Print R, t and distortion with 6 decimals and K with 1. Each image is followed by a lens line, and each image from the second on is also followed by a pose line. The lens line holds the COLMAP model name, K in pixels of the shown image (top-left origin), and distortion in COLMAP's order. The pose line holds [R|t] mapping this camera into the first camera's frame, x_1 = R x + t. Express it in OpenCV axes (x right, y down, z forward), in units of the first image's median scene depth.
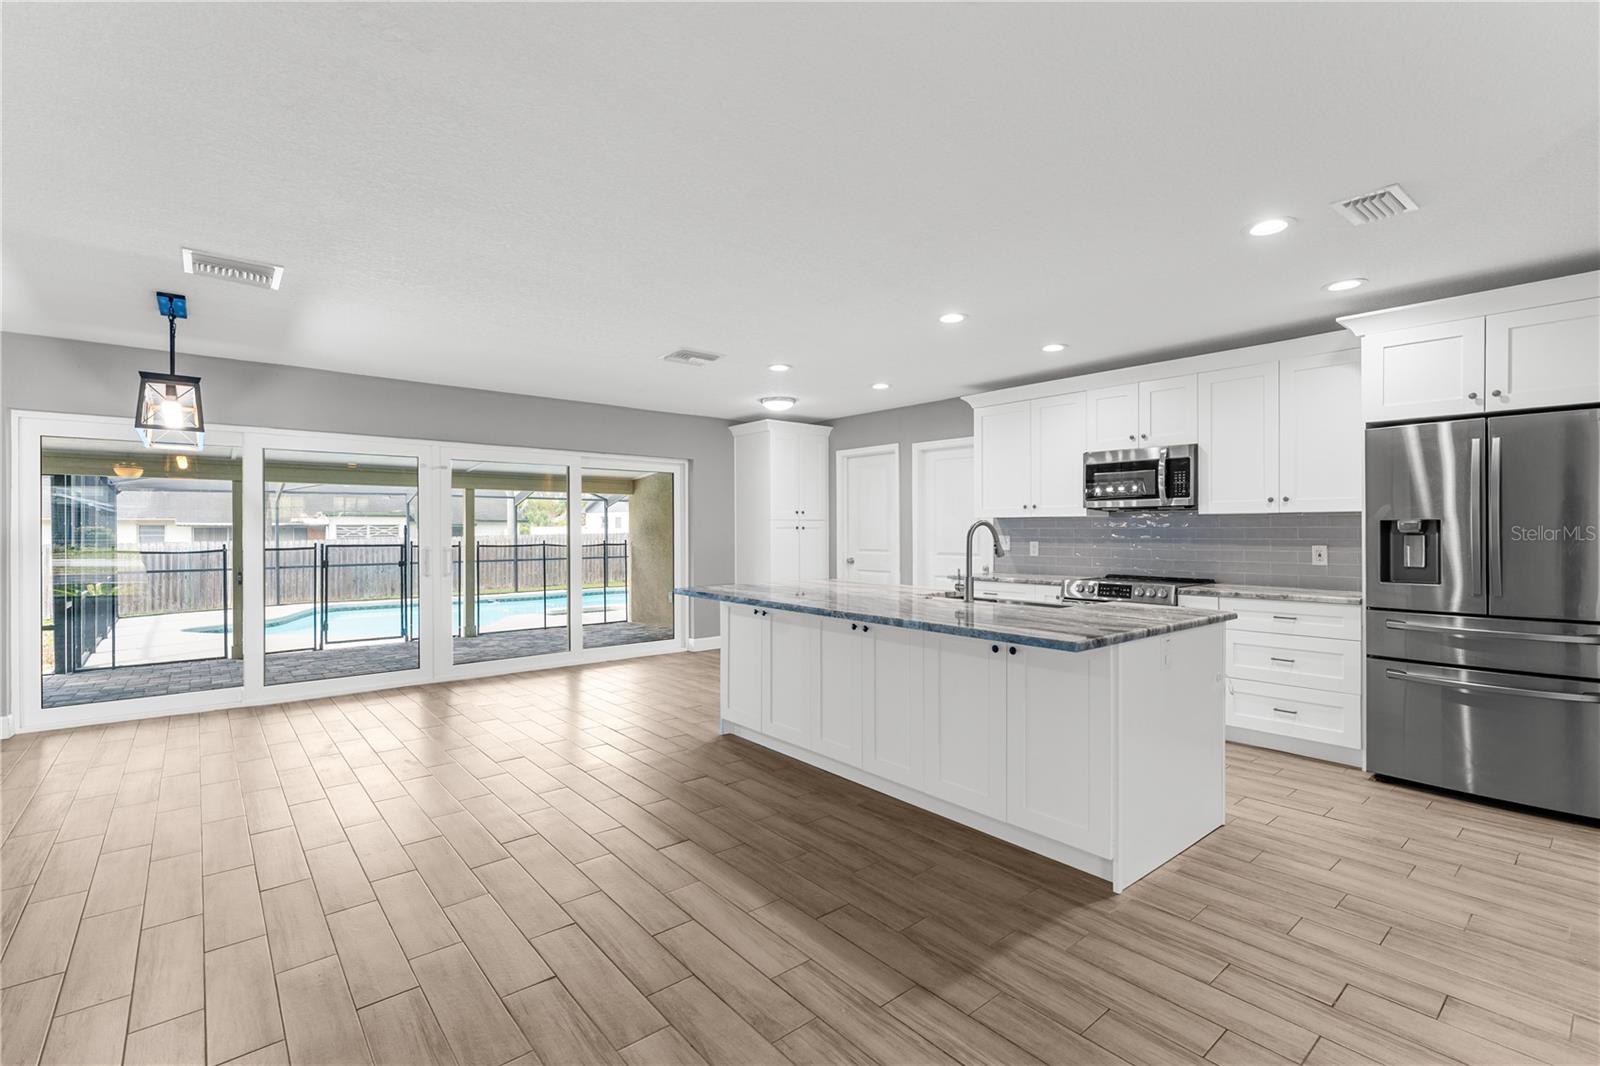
lens RADIAL K [[719.2, 0, 798.9], [0, 719.2, 527.4], [0, 0, 1]] dist [-0.000874, 0.000044]
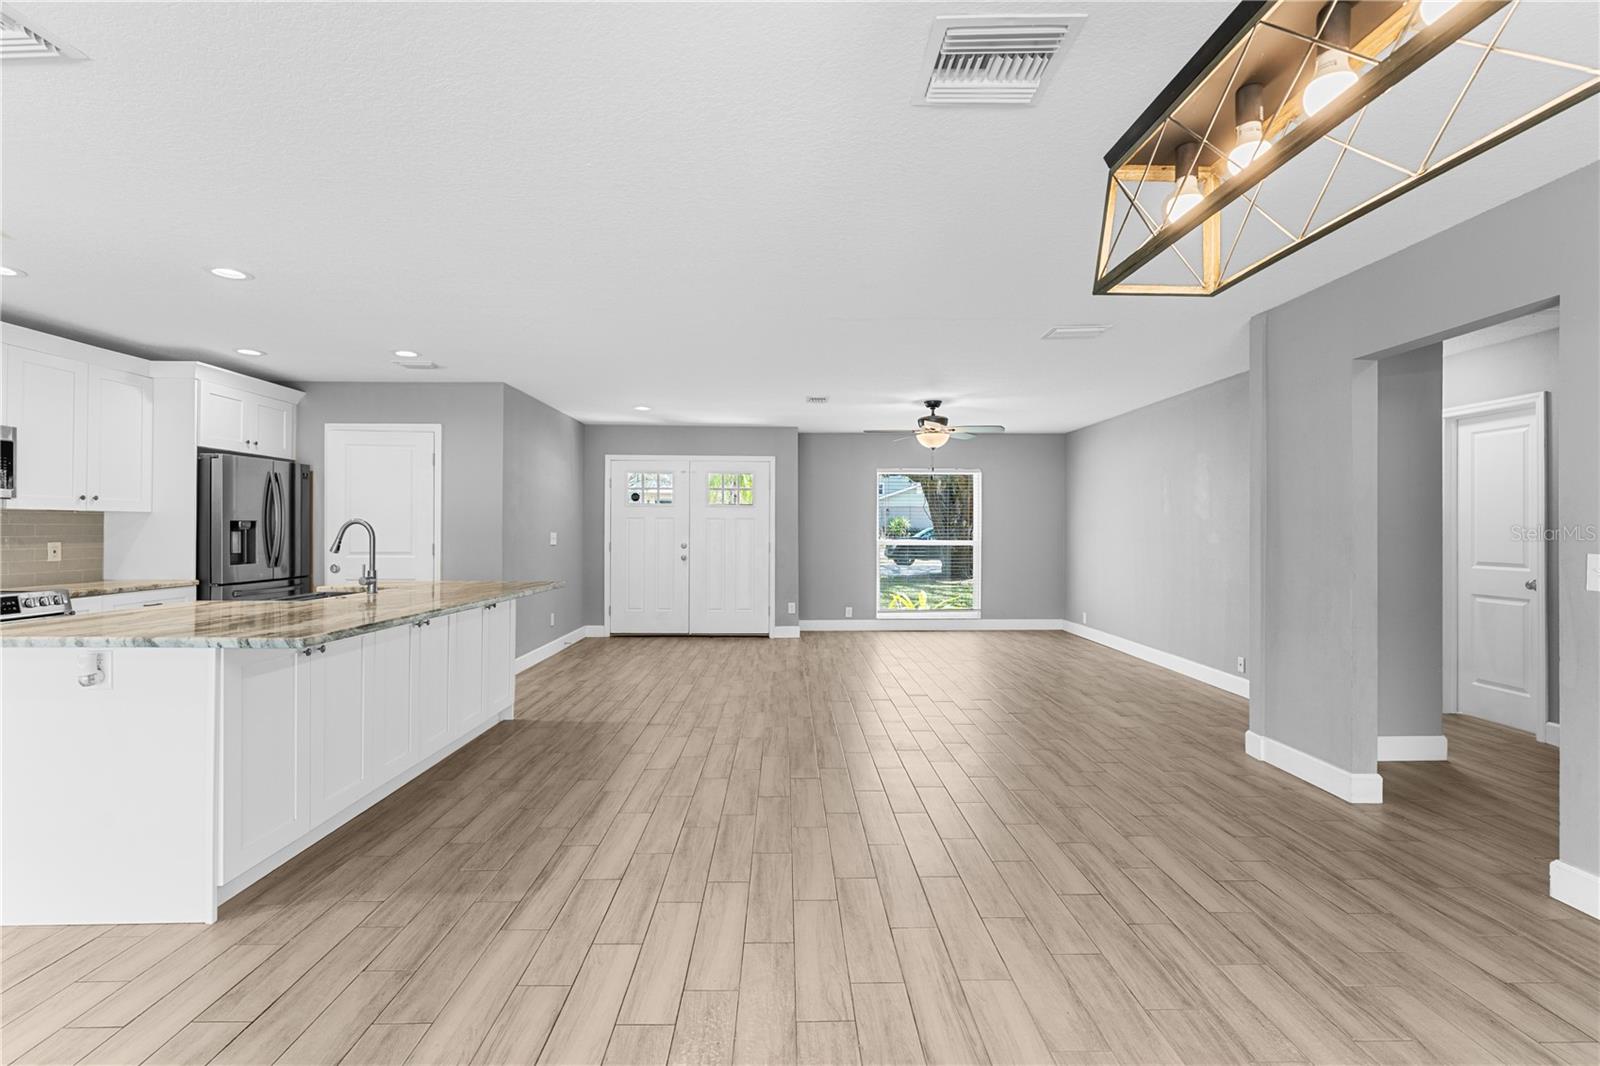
lens RADIAL K [[719.2, 0, 798.9], [0, 719.2, 527.4], [0, 0, 1]] dist [-0.000874, 0.000044]
pose [[-0.778677, -0.000287, 0.627425, -0.779345], [-0.005212, 0.999968, -0.006011, 0.004695], [-0.627404, -0.007951, -0.778653, 1.168798]]
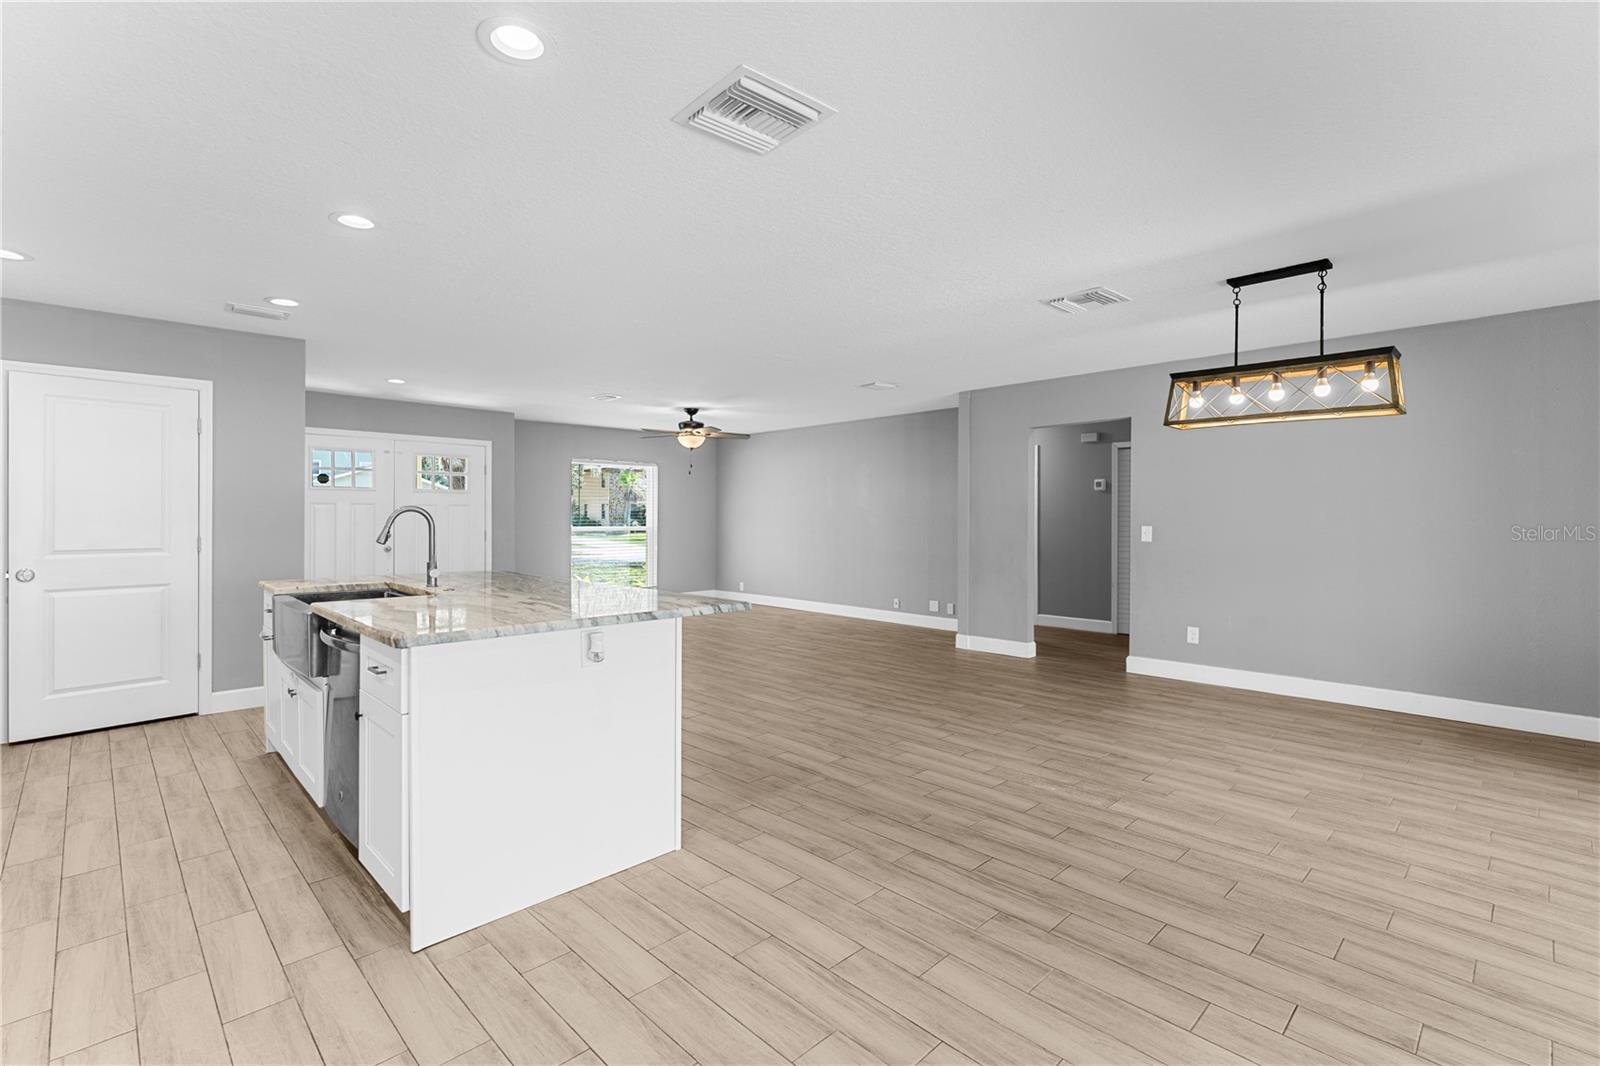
lens RADIAL K [[728.5, 0, 801.3], [0, 728.5, 517.1], [0, 0, 1]] dist [-0.001246, -0.000254]
pose [[-0.997149, -0.000996, -0.075448, -0.168277], [-0.000675, 0.999991, -0.004278, 0.007475], [0.075452, -0.004214, -0.997141, 1.669953]]
